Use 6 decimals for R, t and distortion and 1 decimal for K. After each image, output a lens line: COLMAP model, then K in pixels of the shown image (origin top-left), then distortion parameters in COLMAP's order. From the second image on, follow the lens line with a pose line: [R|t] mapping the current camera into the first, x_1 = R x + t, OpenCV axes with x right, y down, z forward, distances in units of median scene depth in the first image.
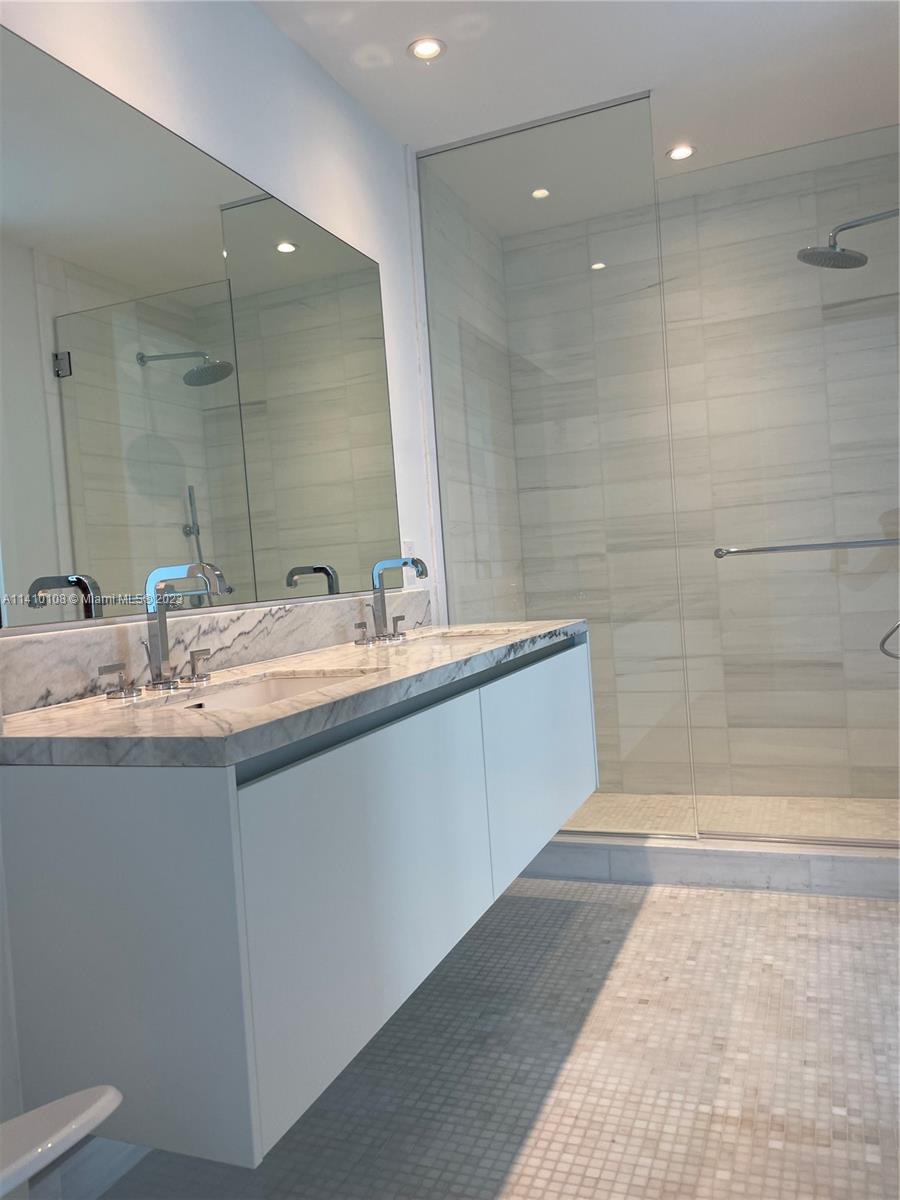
lens RADIAL K [[903.9, 0, 451.2], [0, 903.9, 603.8], [0, 0, 1]] dist [0.066096, -0.108905]
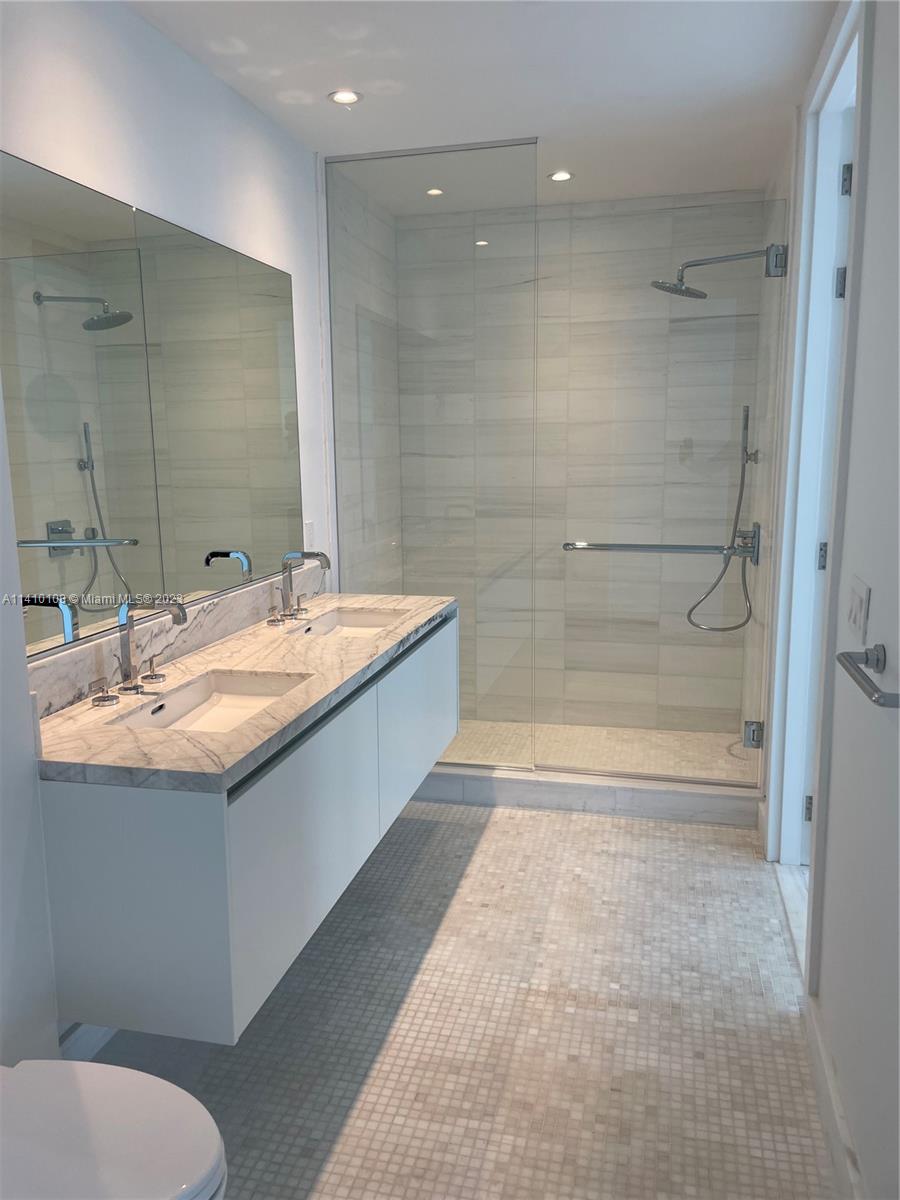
lens RADIAL K [[903.9, 0, 451.2], [0, 903.9, 603.8], [0, 0, 1]] dist [0.066096, -0.108905]
pose [[0.986592, 0.034448, 0.159527, -0.066221], [-0.056114, 0.989477, 0.133369, -0.177266], [-0.153254, -0.140532, 0.978143, -0.235610]]
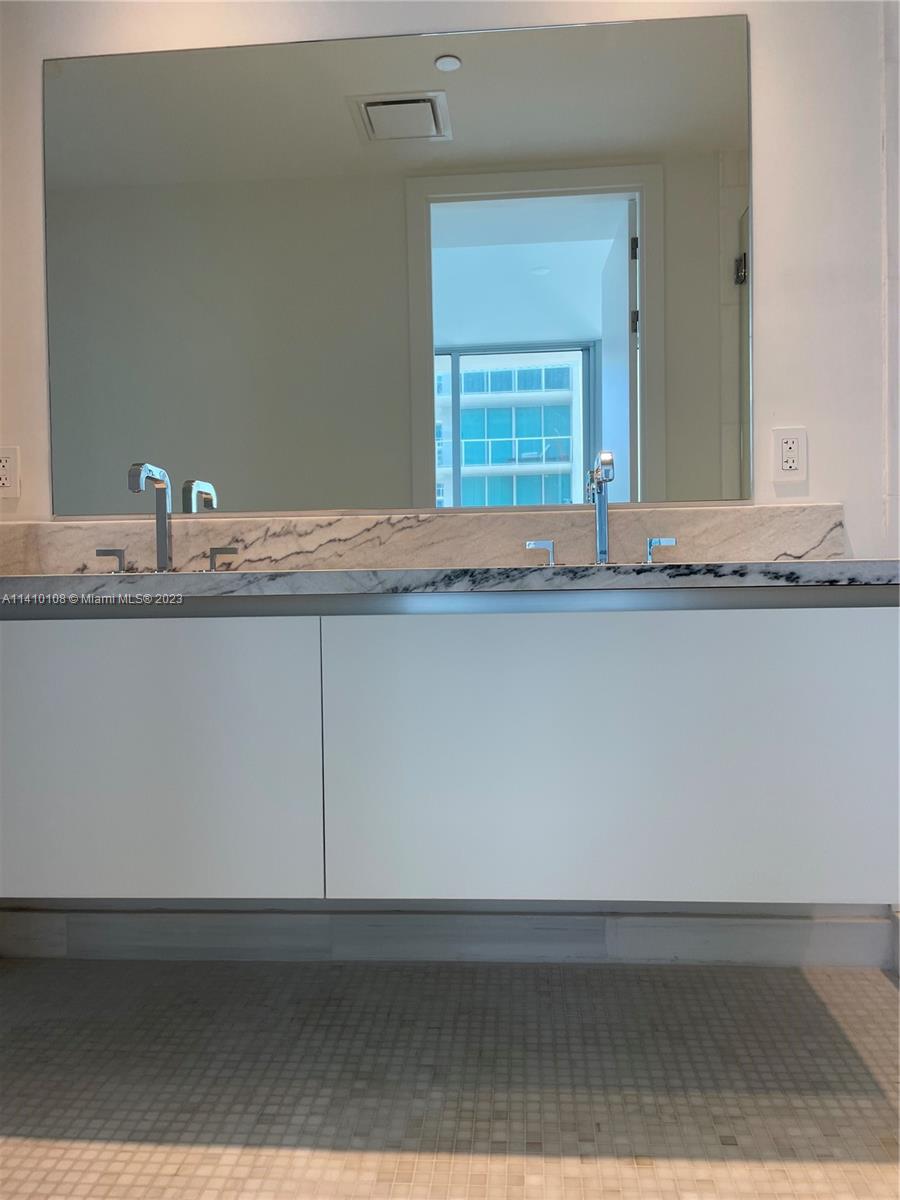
lens RADIAL K [[926.5, 0, 484.8], [0, 926.5, 600.6], [0, 0, 1]] dist [0.064031, -0.095401]
pose [[0.316119, 0.089952, -0.944446, 0.732527], [-0.038251, 0.995894, 0.082049, 0.008998], [0.947948, 0.010188, 0.318262, 0.796174]]
